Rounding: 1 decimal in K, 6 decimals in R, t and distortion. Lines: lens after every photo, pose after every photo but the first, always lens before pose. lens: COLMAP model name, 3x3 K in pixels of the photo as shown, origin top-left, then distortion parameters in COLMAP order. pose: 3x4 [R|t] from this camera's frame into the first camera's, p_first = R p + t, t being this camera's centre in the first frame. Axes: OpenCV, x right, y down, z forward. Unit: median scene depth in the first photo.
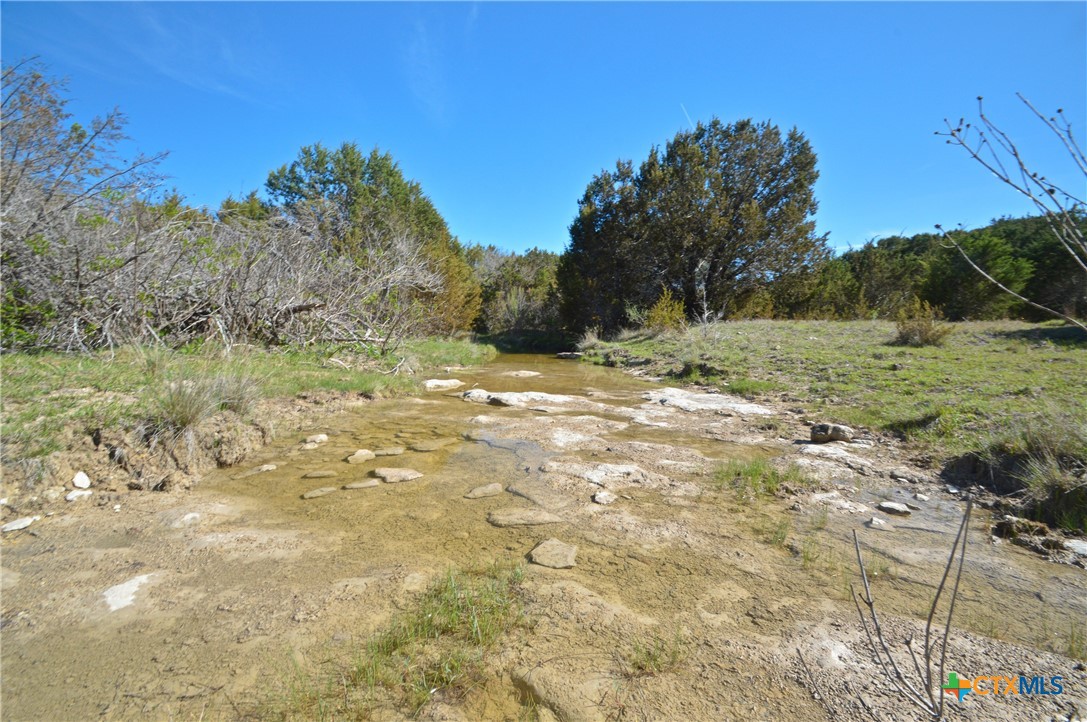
lens RADIAL K [[467.1, 0, 544.8], [0, 467.1, 362.0], [0, 0, 1]] dist [-0.000886, -0.000048]
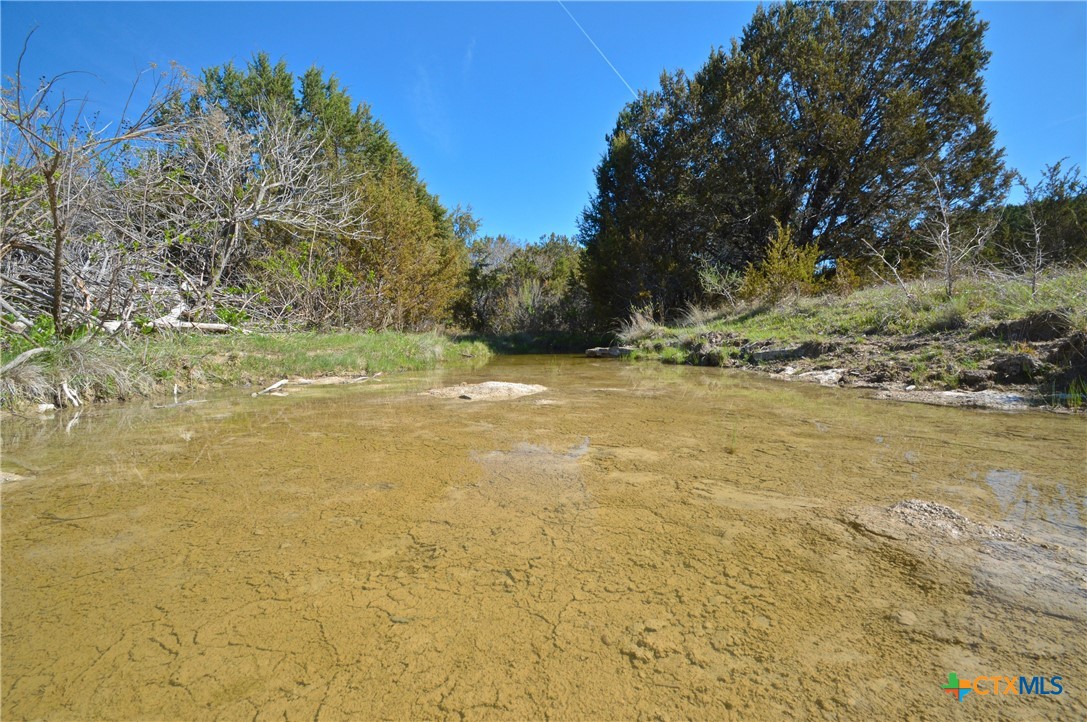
lens RADIAL K [[467.1, 0, 540.2], [0, 467.1, 359.1], [0, 0, 1]] dist [-0.000886, -0.000048]
pose [[0.997390, -0.036100, -0.062537, 0.004119], [0.034298, 0.998971, -0.029666, 0.006201], [0.063544, 0.027444, 0.997602, 0.310794]]
